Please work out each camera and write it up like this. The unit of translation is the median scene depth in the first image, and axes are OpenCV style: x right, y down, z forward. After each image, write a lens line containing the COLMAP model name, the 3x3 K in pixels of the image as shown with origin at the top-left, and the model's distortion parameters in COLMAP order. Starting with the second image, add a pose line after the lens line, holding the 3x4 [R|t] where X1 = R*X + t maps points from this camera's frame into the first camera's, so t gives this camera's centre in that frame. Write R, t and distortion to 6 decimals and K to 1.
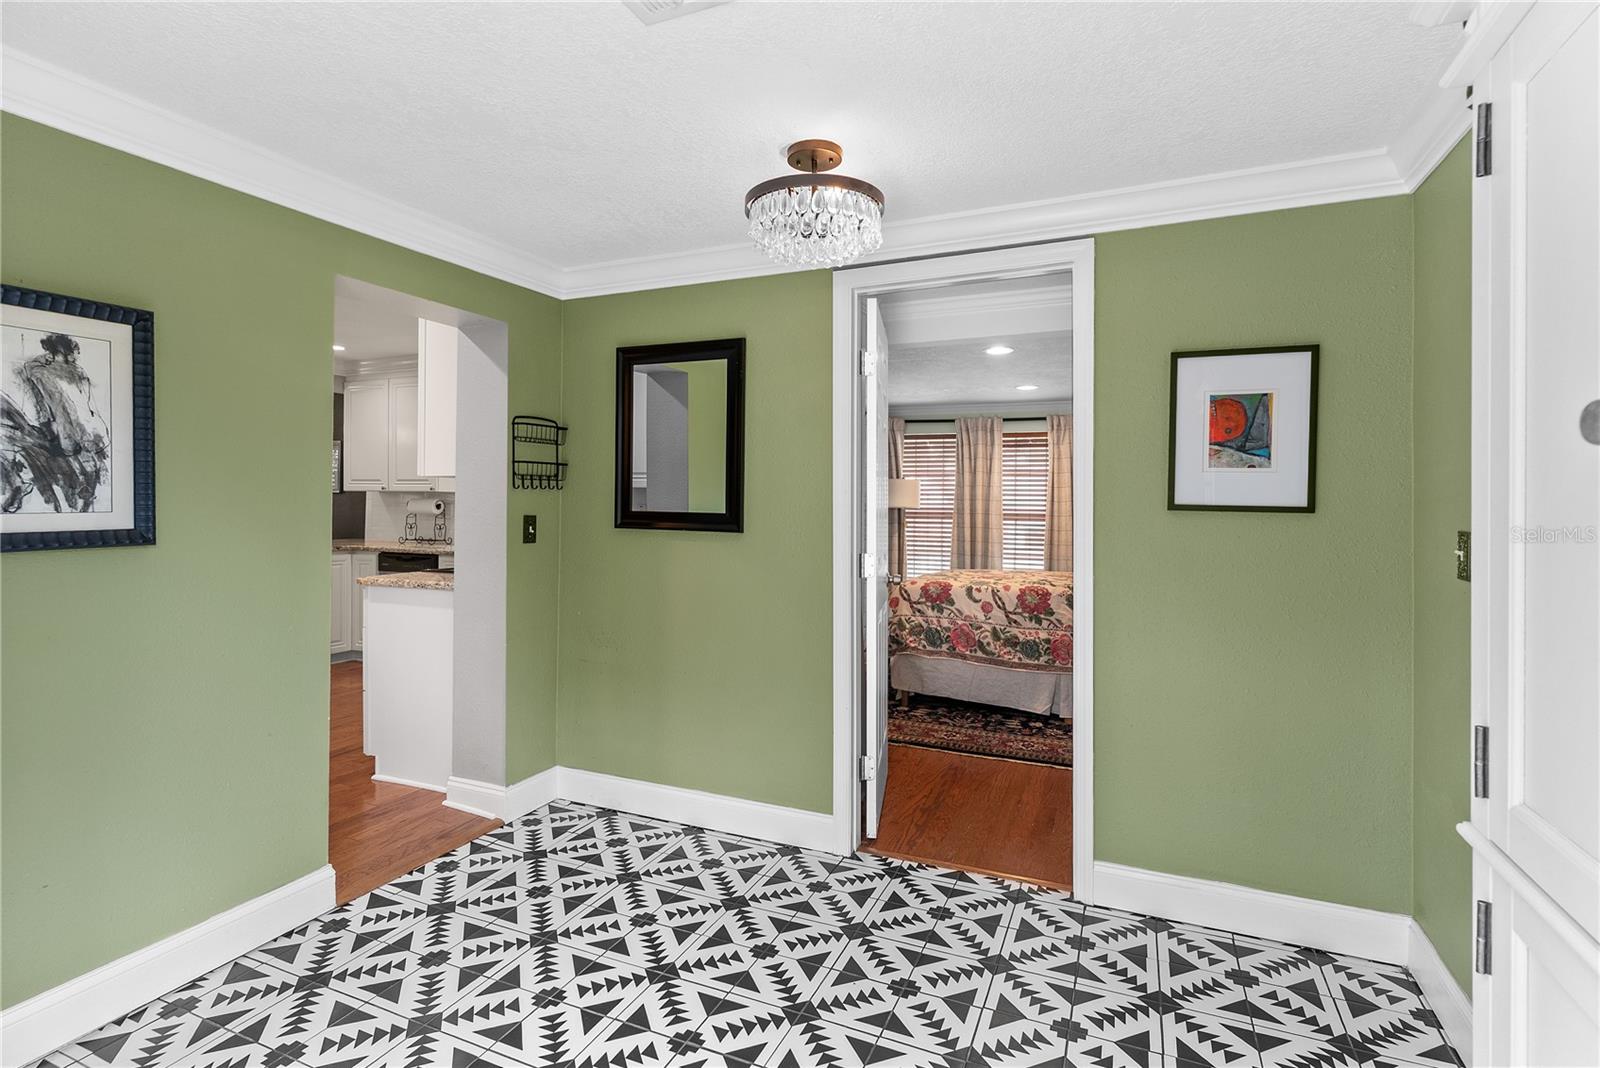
lens RADIAL K [[770.7, 0, 802.7], [0, 770.7, 523.1], [0, 0, 1]] dist [0.001295, 0.000016]
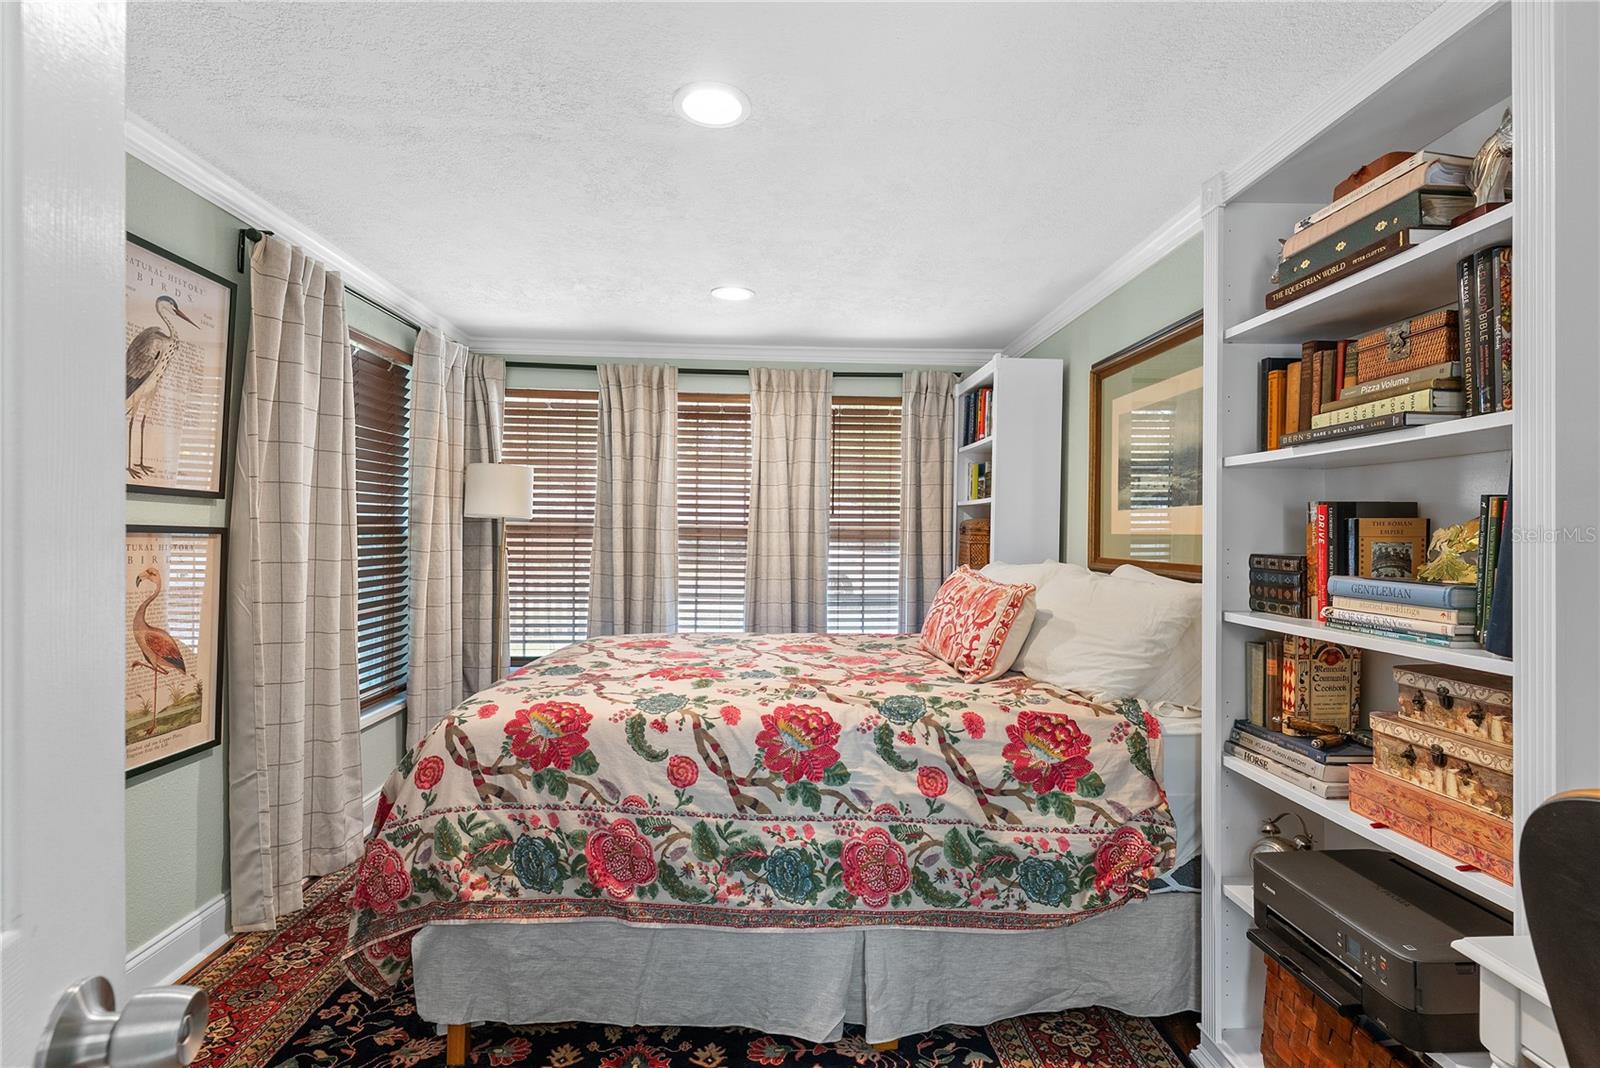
lens RADIAL K [[770.7, 0, 802.7], [0, 770.7, 523.1], [0, 0, 1]] dist [0.001295, 0.000016]
pose [[0.897352, 0.002106, 0.441310, 0.120209], [0.006283, 0.999826, -0.017547, -0.007681], [-0.441270, 0.018518, 0.897183, 0.612994]]
